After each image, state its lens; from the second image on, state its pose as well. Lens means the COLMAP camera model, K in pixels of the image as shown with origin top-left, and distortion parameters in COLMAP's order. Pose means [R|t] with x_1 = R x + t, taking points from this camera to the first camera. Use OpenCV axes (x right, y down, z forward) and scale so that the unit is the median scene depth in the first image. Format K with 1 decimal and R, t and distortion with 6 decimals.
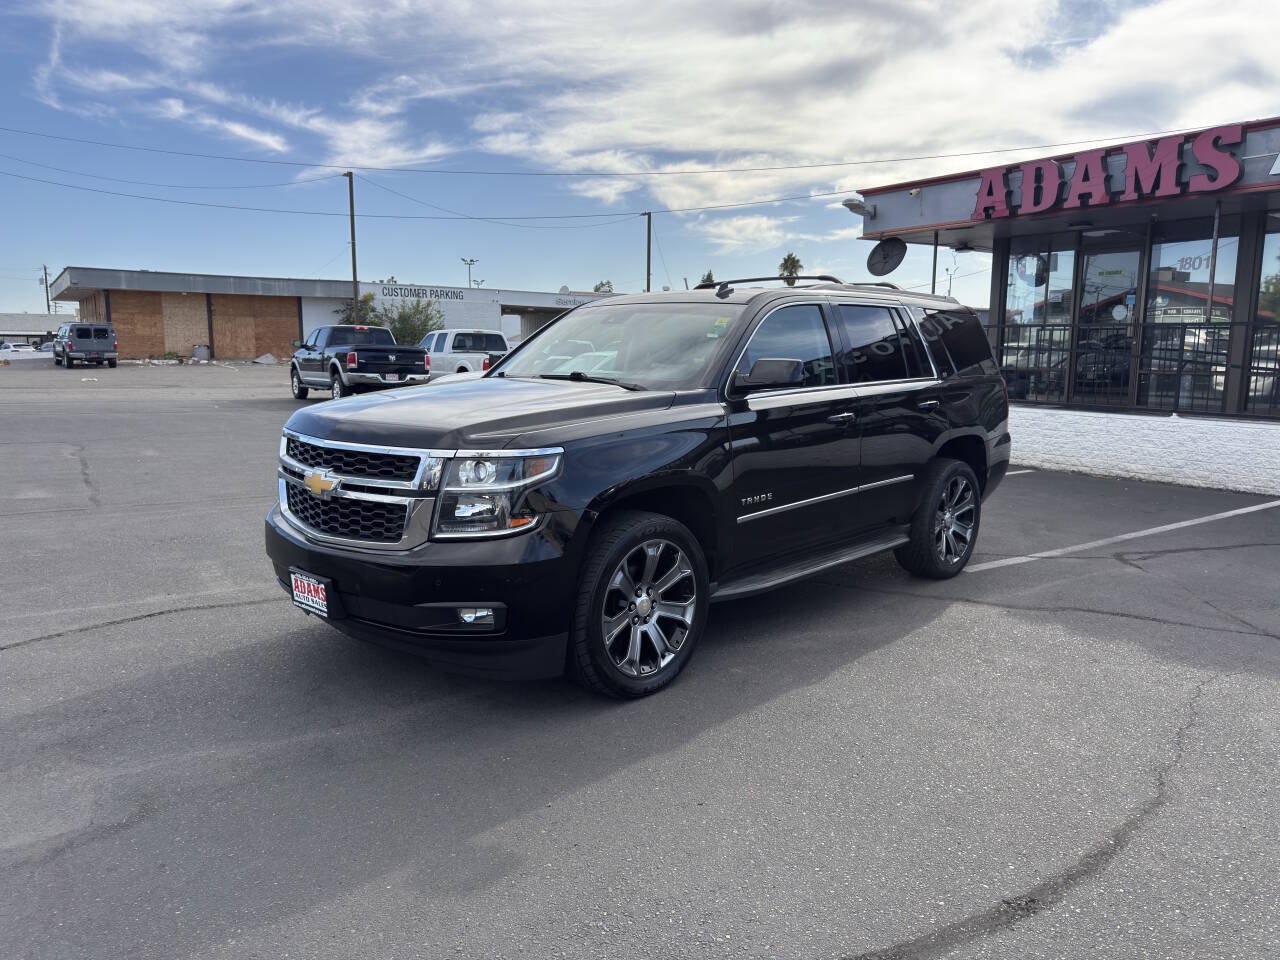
lens RADIAL K [[909.6, 0, 644.3], [0, 909.6, 476.4], [0, 0, 1]] dist [0.024769, -0.025637]
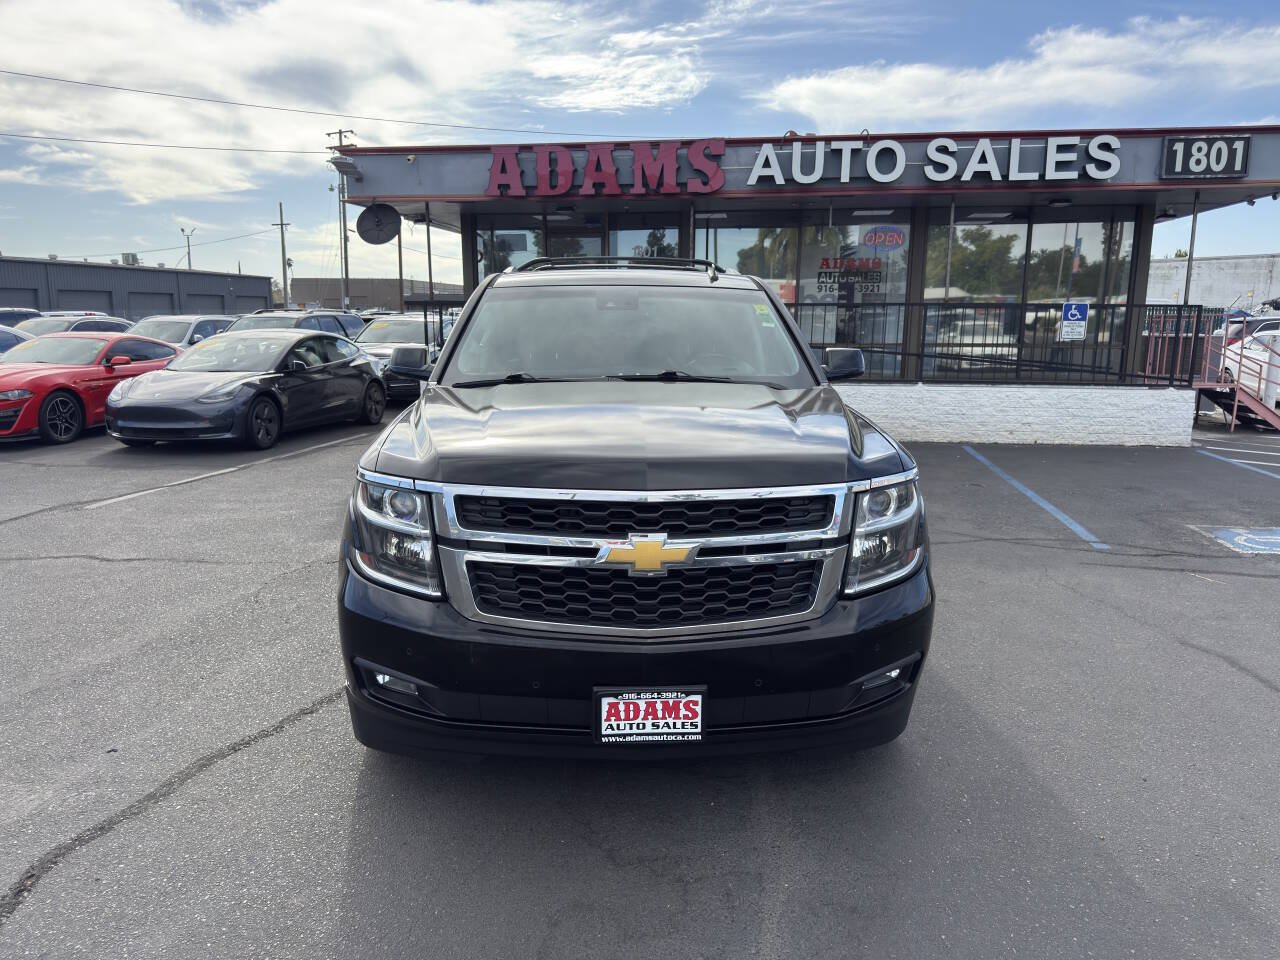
lens RADIAL K [[916.4, 0, 643.6], [0, 916.4, 490.0], [0, 0, 1]] dist [0.014529, -0.015809]
pose [[0.691687, -0.137944, 0.708901, -0.314488], [0.103312, 0.990393, 0.091916, -0.039367], [-0.714770, 0.009660, 0.699293, 0.193898]]
